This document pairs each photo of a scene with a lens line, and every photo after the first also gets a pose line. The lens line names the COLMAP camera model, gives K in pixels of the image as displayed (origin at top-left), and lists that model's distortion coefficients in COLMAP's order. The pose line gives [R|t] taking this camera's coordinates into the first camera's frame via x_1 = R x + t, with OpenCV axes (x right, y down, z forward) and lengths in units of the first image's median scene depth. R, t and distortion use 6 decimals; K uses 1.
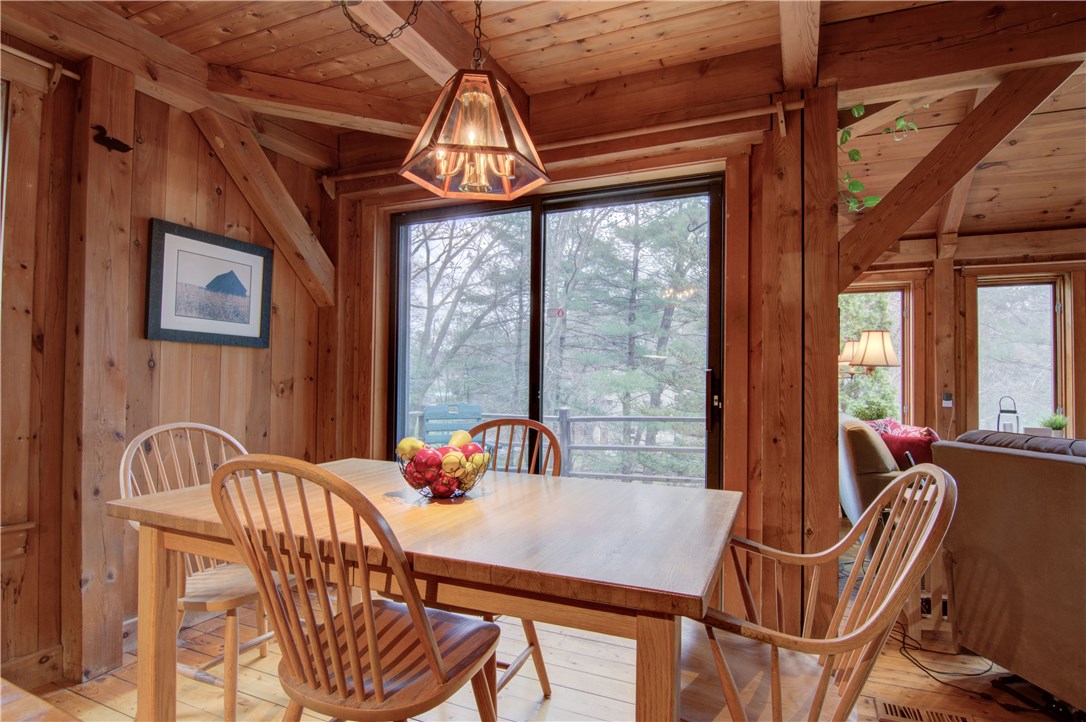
lens RADIAL K [[562.2, 0, 547.1], [0, 562.2, 367.4], [0, 0, 1]] dist [-0.026171, -0.000903]
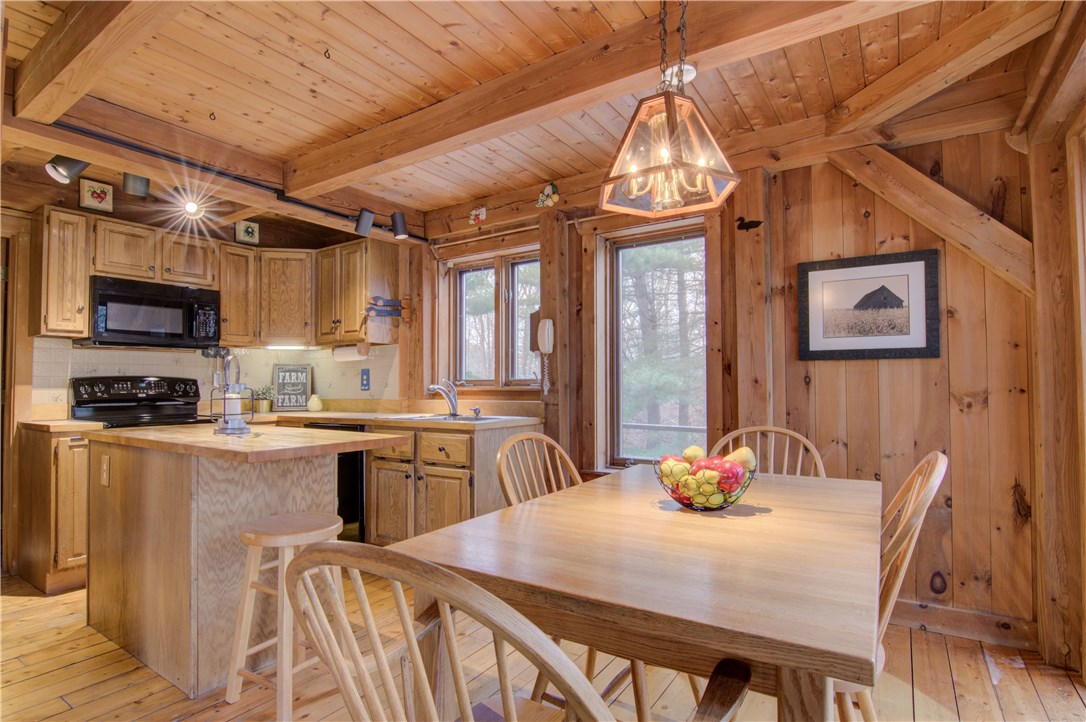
lens RADIAL K [[541.2, 0, 525.0], [0, 541.2, 368.4], [0, 0, 1]] dist [-0.012720, -0.006300]
pose [[-0.178128, -0.047540, -0.982858, 0.517155], [0.021163, 0.998416, -0.052128, 0.015410], [0.983780, -0.030085, -0.176840, 0.529413]]
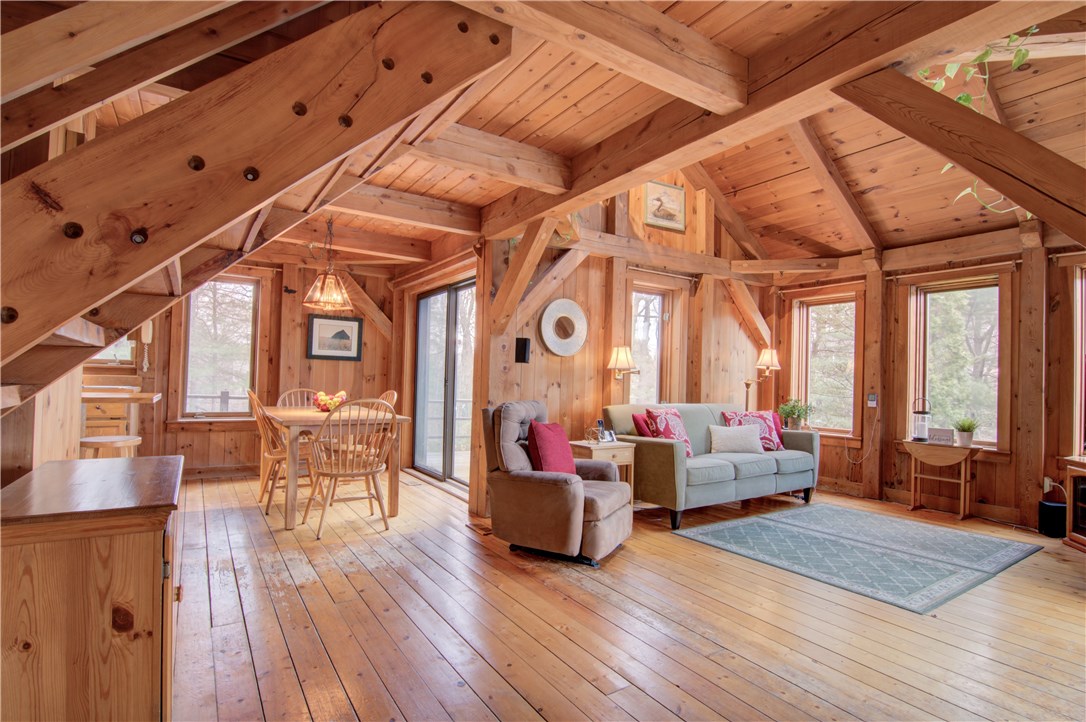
lens RADIAL K [[541.2, 0, 537.0], [0, 541.2, 366.1], [0, 0, 1]] dist [-0.012720, -0.006300]
pose [[0.828025, -0.003825, -0.560678, 1.472745], [-0.003421, 0.999924, -0.011874, 0.010982], [0.560680, 0.011750, 0.827949, -0.481896]]
